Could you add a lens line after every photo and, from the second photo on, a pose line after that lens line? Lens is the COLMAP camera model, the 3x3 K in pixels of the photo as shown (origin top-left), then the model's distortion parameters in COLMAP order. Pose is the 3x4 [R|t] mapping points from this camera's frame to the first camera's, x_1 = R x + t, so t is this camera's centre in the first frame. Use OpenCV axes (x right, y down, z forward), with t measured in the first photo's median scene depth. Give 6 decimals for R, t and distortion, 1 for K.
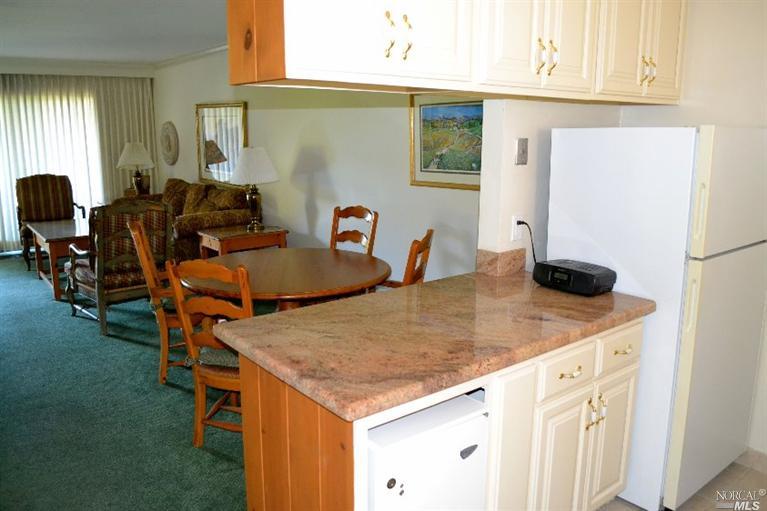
lens RADIAL K [[622.7, 0, 383.4], [0, 622.7, 254.9], [0, 0, 1]] dist [-0.051506, -0.006773]
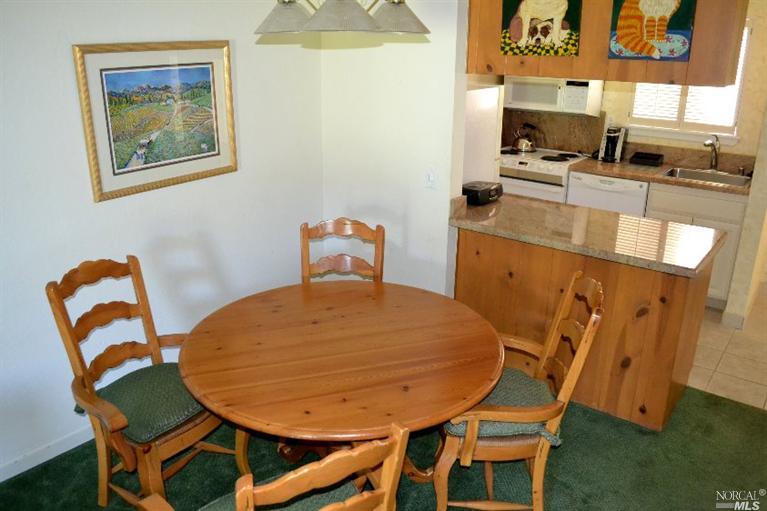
lens RADIAL K [[622.7, 0, 383.1], [0, 622.7, 254.8], [0, 0, 1]] dist [-0.051506, -0.006773]
pose [[-0.231003, -0.320319, 0.918713, -0.629004], [0.182841, 0.913137, 0.364348, -0.248019], [-0.955619, 0.252143, -0.152370, 0.887442]]
